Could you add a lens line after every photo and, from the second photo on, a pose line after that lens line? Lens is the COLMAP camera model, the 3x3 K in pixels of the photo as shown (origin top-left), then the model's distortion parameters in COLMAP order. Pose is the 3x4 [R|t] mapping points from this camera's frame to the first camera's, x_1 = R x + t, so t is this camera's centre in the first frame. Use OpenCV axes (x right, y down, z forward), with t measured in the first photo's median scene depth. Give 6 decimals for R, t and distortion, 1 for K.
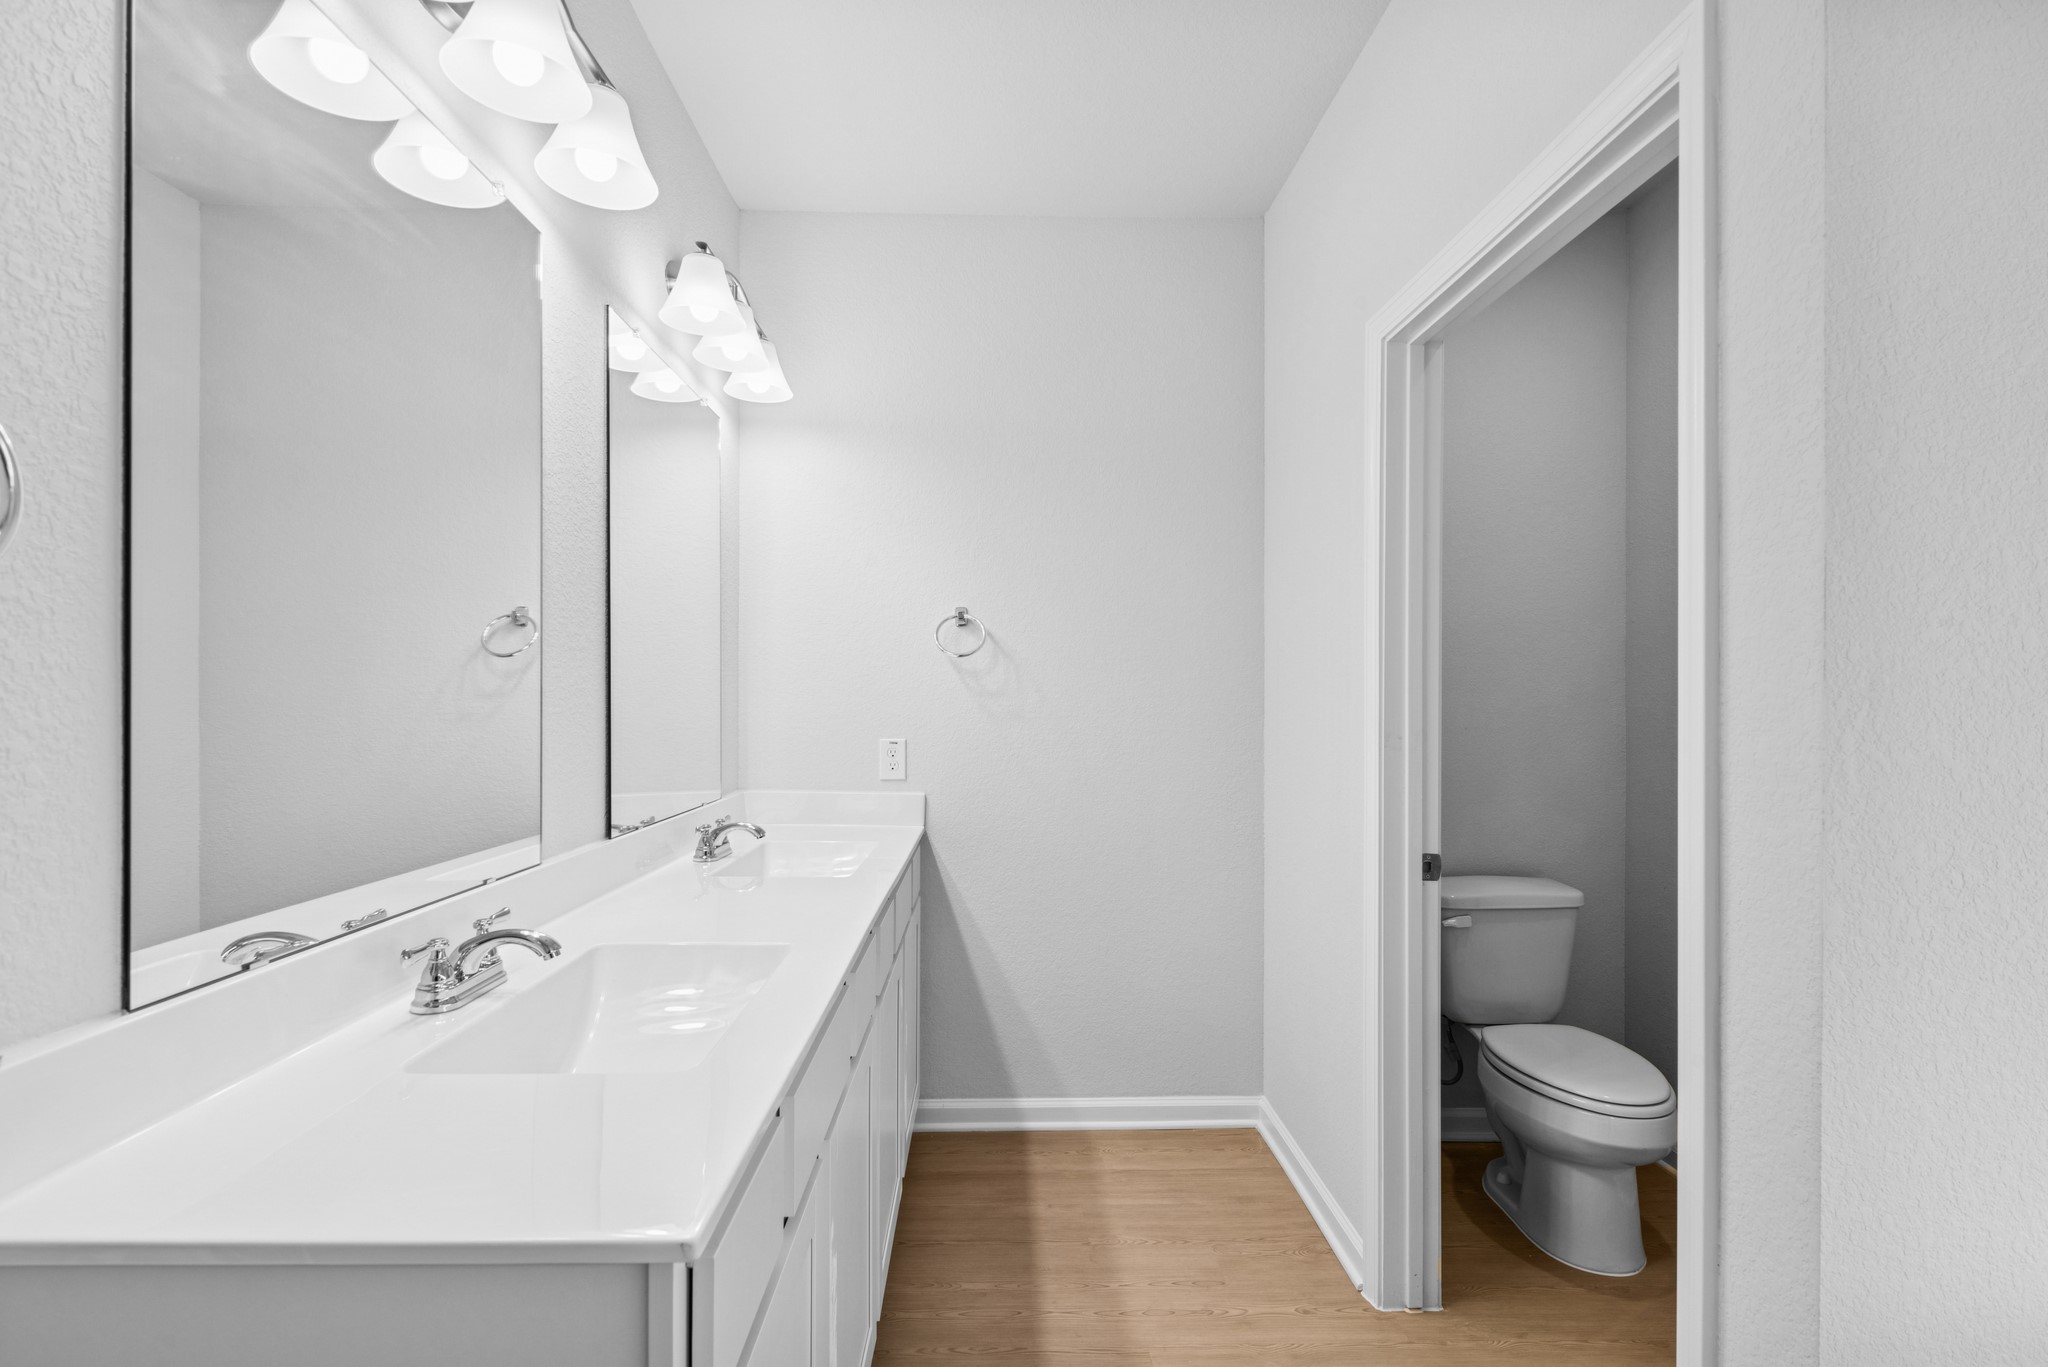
lens RADIAL K [[933.4, 0, 1025.0], [0, 933.4, 697.5], [0, 0, 1]] dist [0.002044, -0.004129]
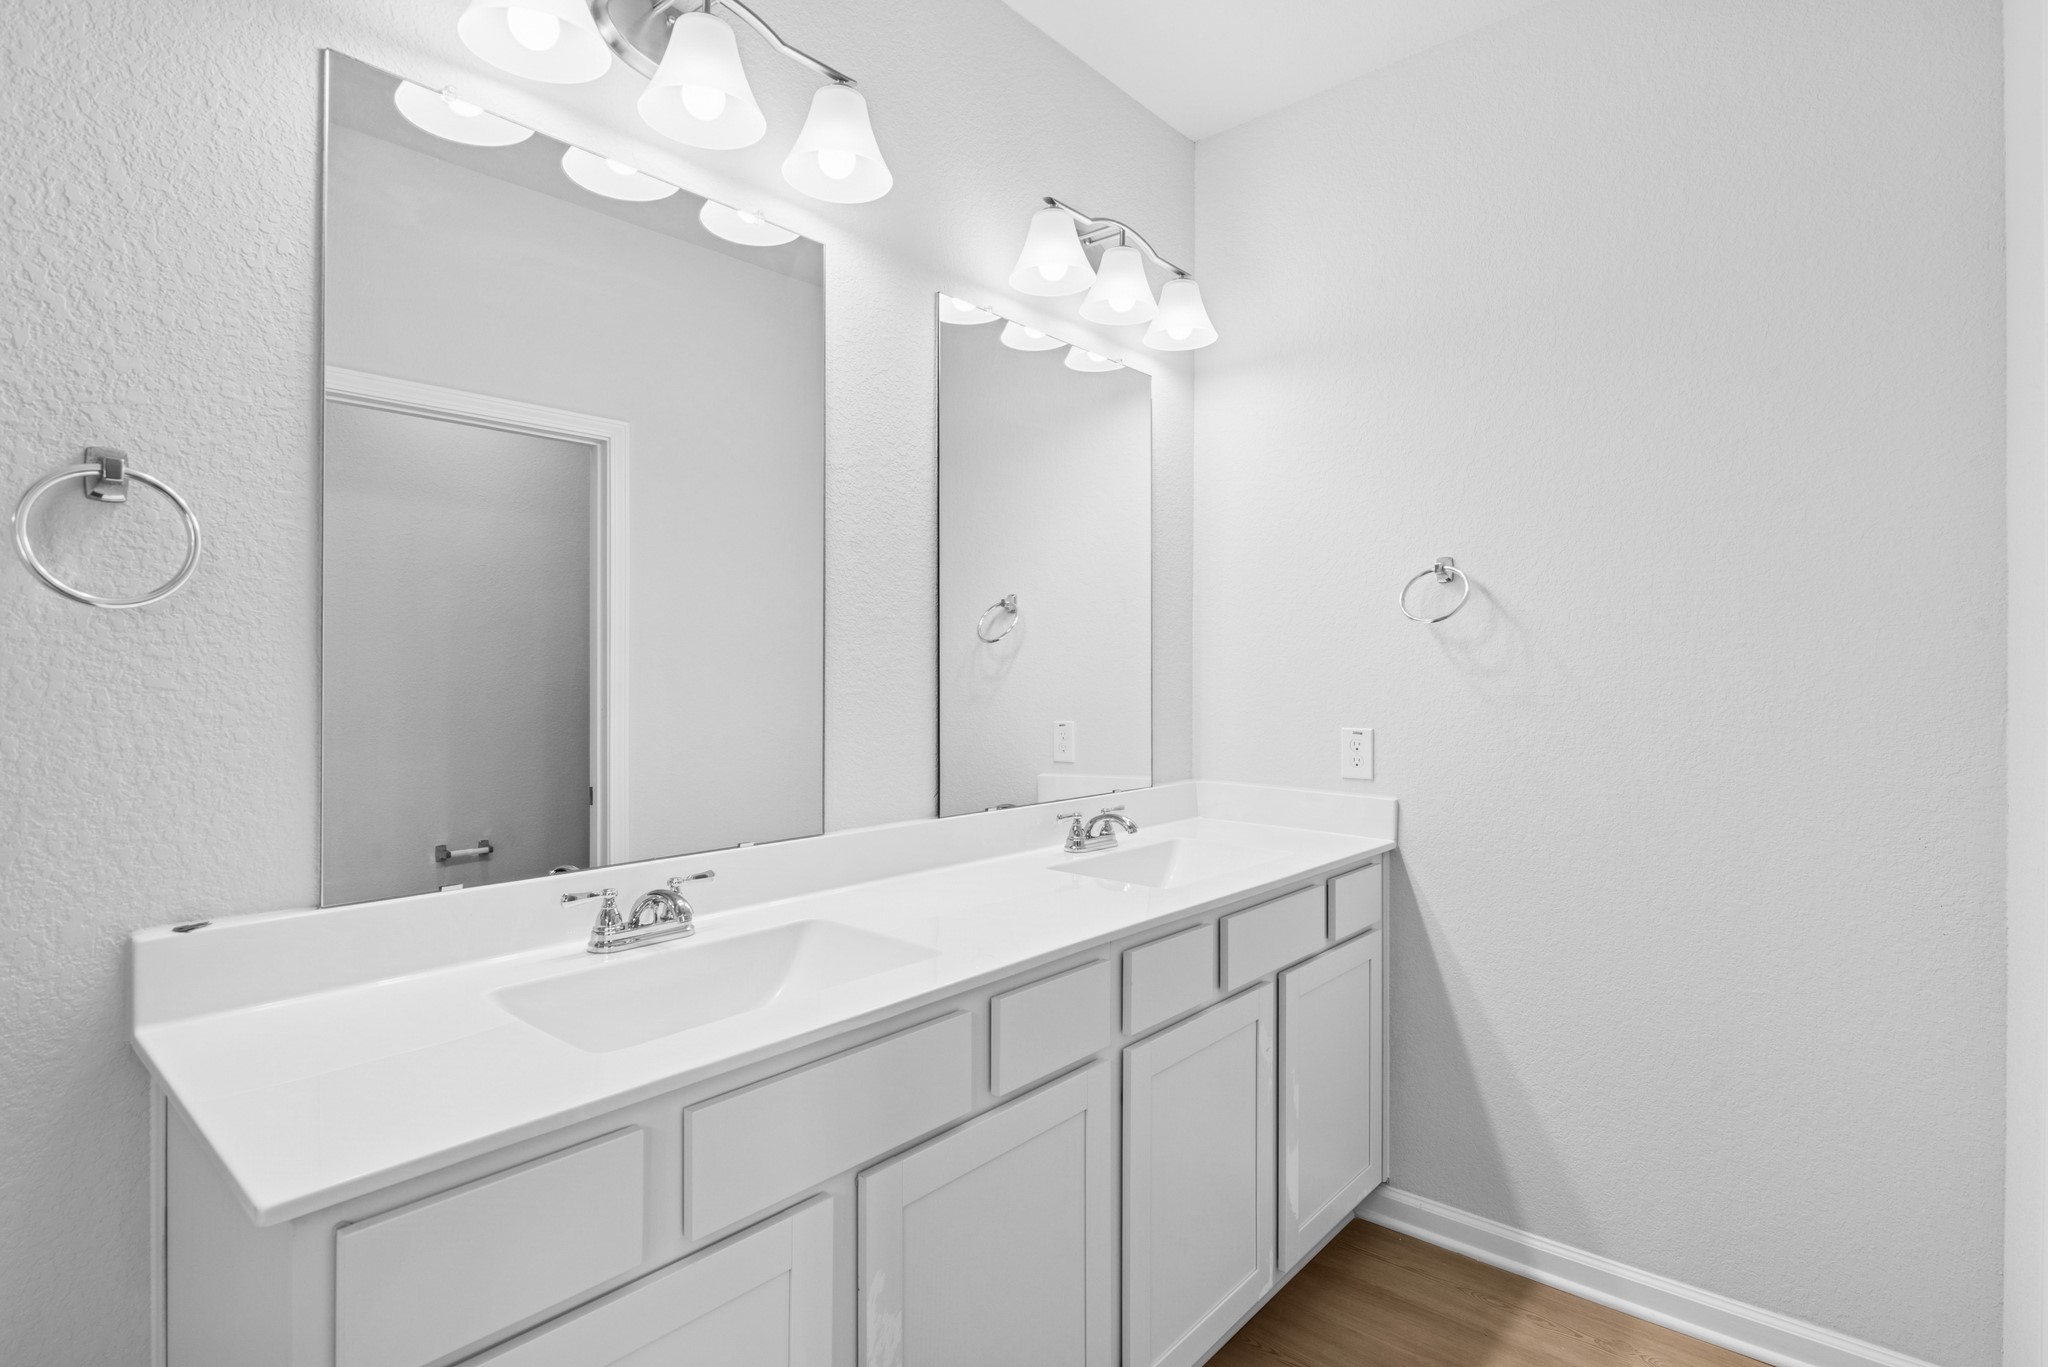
lens RADIAL K [[975.0, 0, 1024.0], [0, 975.0, 683.5], [0, 0, 1]] dist [0.003623, -0.013019]
pose [[0.726498, -0.004996, -0.687151, 0.351121], [0.007554, 0.999971, 0.000717, 0.004550], [0.687127, -0.005711, 0.726515, 0.293301]]
